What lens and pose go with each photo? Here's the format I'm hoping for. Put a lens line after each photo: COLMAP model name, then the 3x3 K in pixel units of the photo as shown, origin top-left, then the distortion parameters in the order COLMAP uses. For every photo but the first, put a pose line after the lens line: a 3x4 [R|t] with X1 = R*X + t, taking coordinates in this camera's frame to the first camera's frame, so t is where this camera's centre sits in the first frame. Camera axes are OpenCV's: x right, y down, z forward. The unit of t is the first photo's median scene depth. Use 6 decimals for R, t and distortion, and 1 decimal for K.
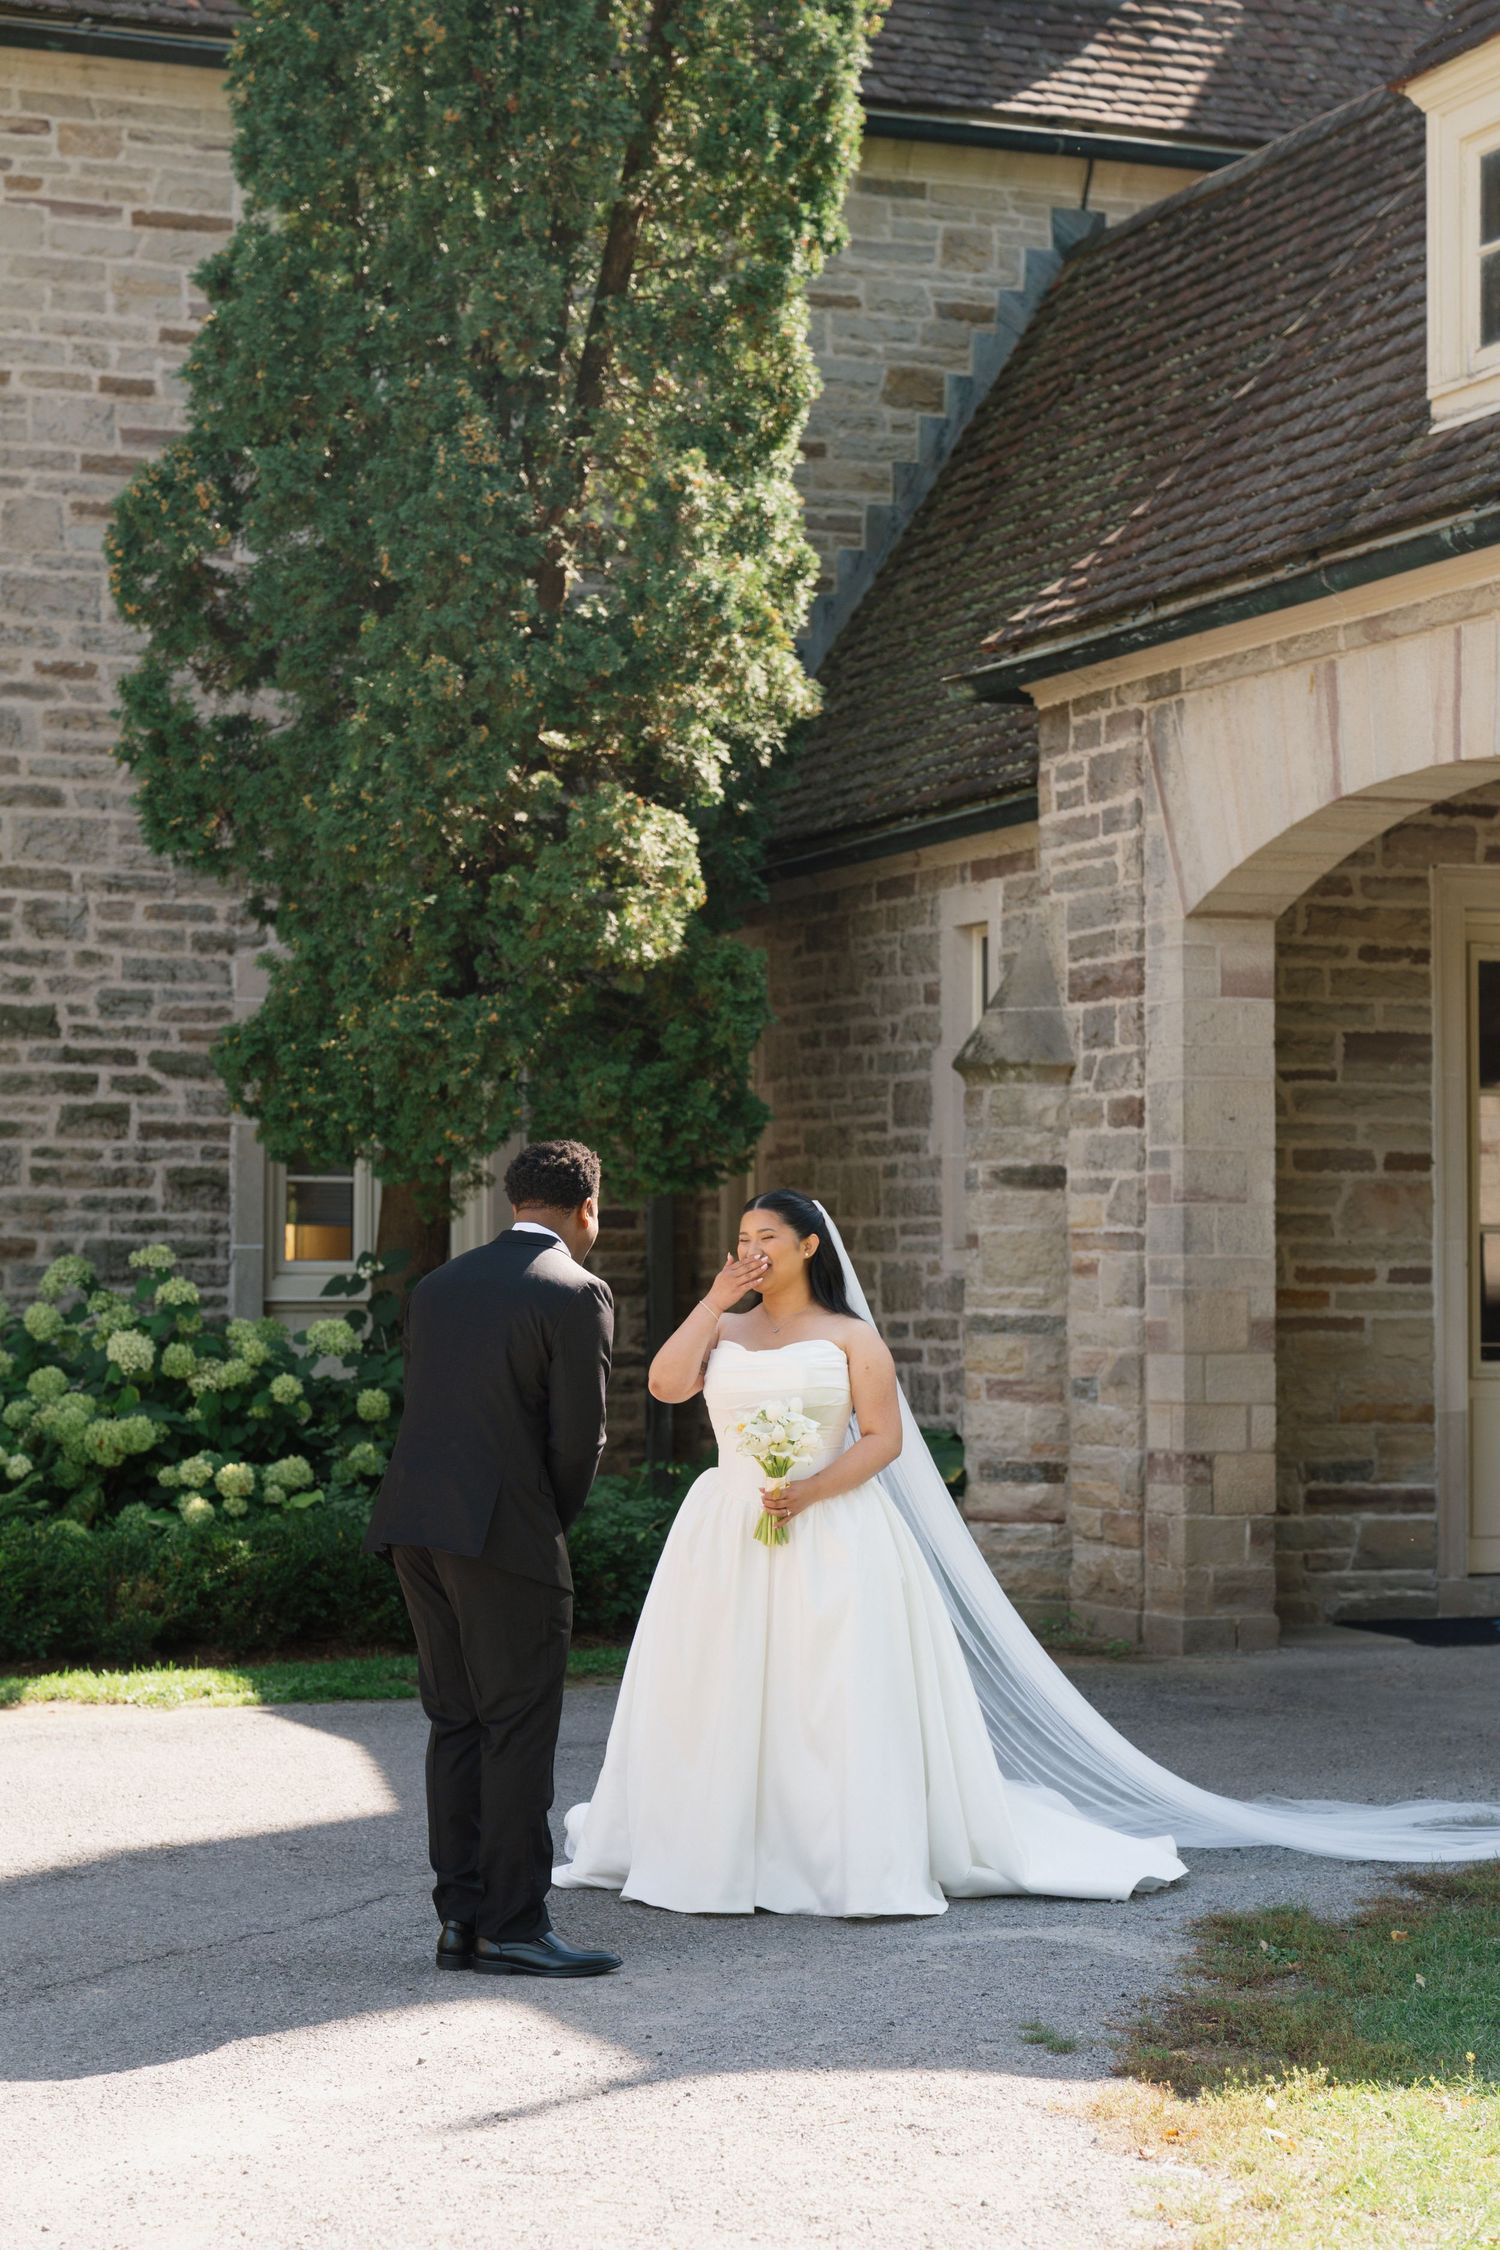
lens RADIAL K [[4374.8, 0, 753.9], [0, 4374.8, 1122.8], [0, 0, 1]] dist [0.010255, 0.000000]
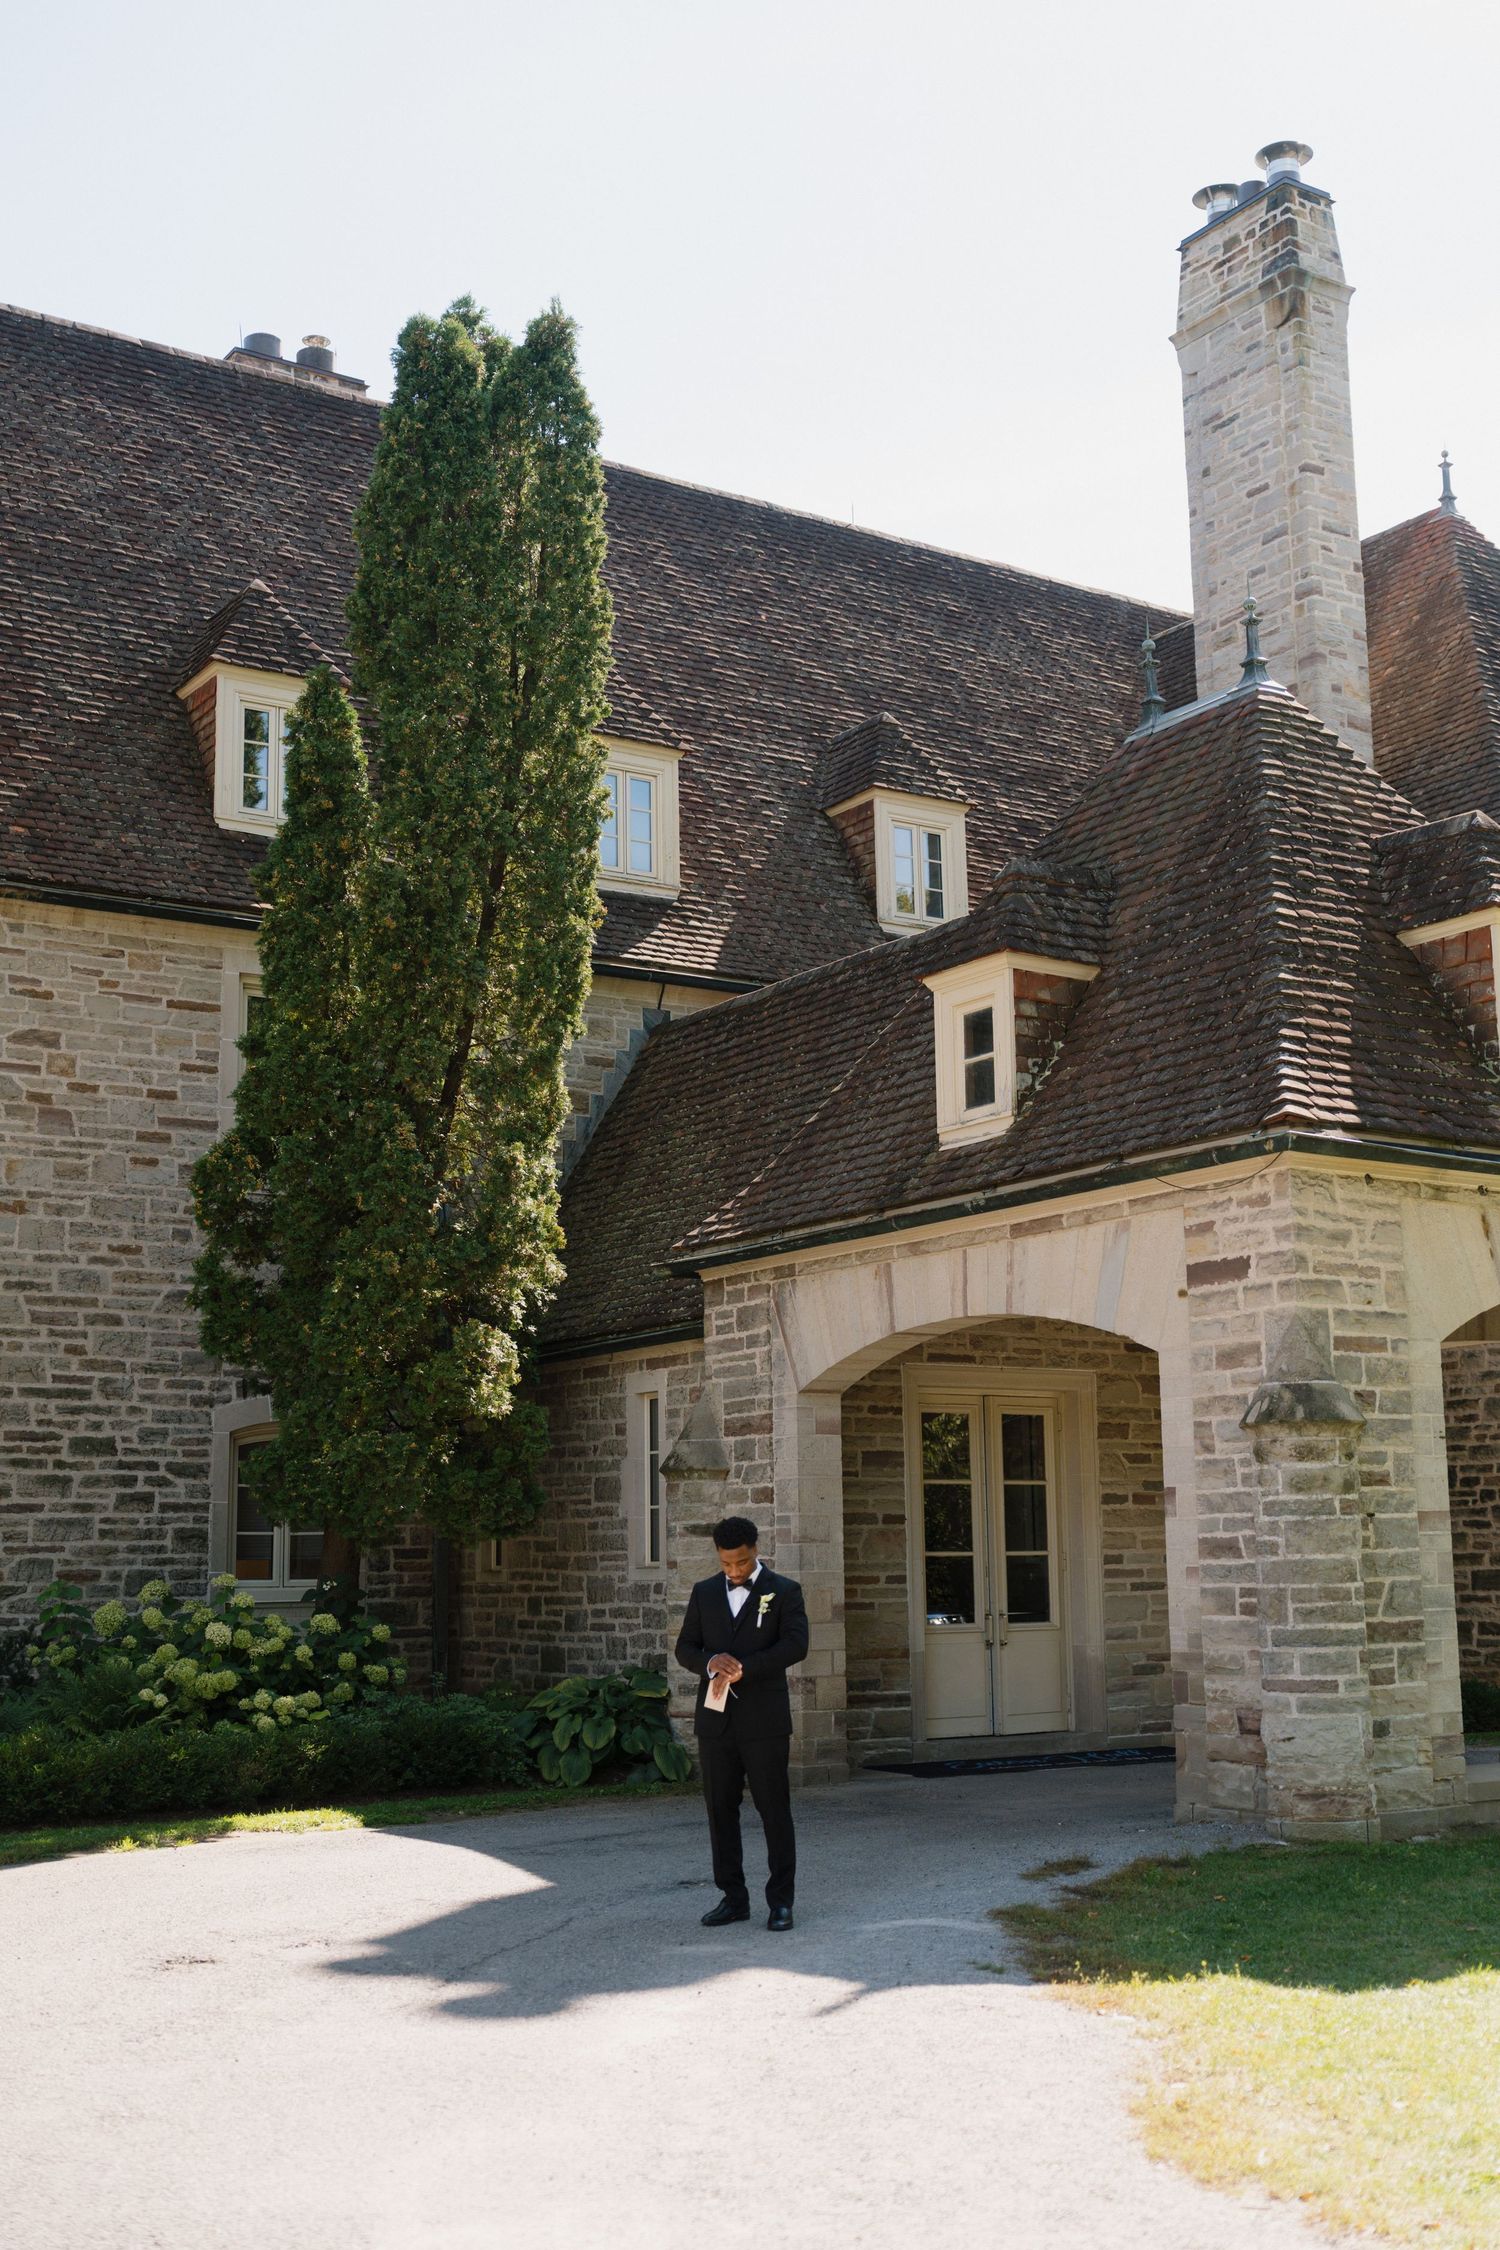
lens RADIAL K [[2537.5, 0, 758.2], [0, 2537.5, 1119.8], [0, 0, 1]] dist [0.007881, 0.000000]
pose [[0.979621, 0.019982, 0.199857, -0.133553], [0.008577, 0.989969, -0.141021, -0.007917], [-0.200671, 0.139862, 0.969624, -0.088323]]
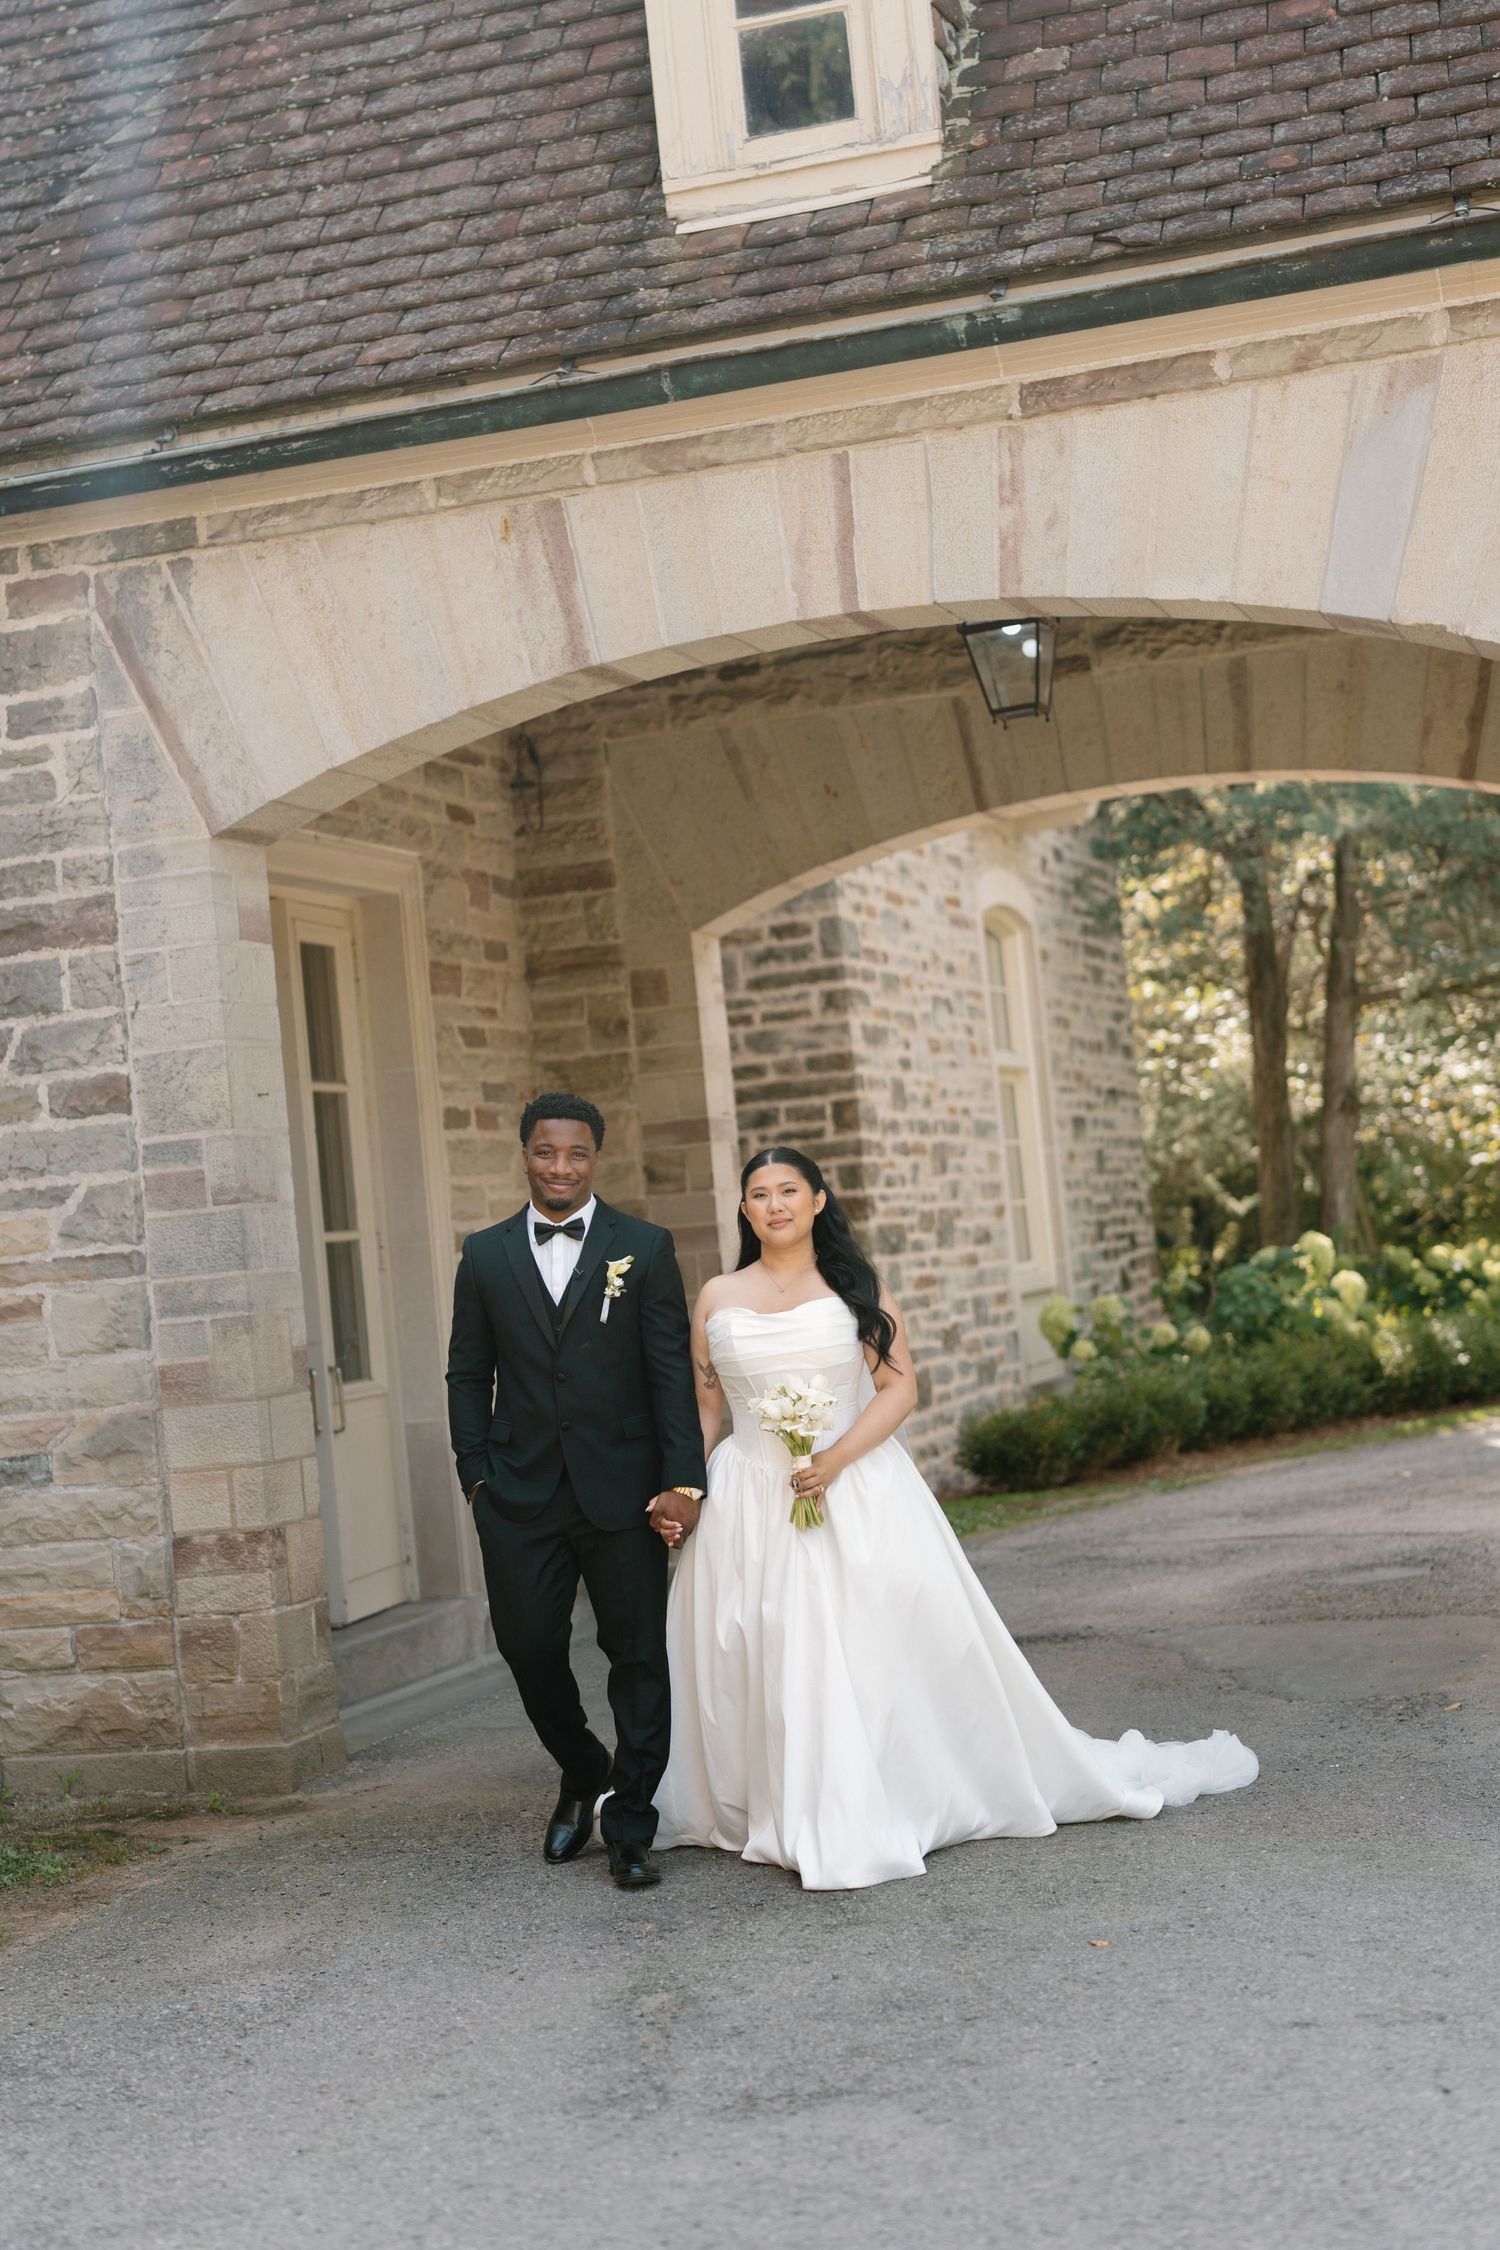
lens RADIAL K [[4598.6, 0, 749.9], [0, 4598.6, 1135.2], [0, 0, 1]] dist [-0.017715, 0.000000]
pose [[0.676244, 0.004334, 0.736665, -0.403839], [0.053295, 0.997075, -0.054789, 0.051262], [-0.734747, 0.076312, 0.674035, 0.358632]]
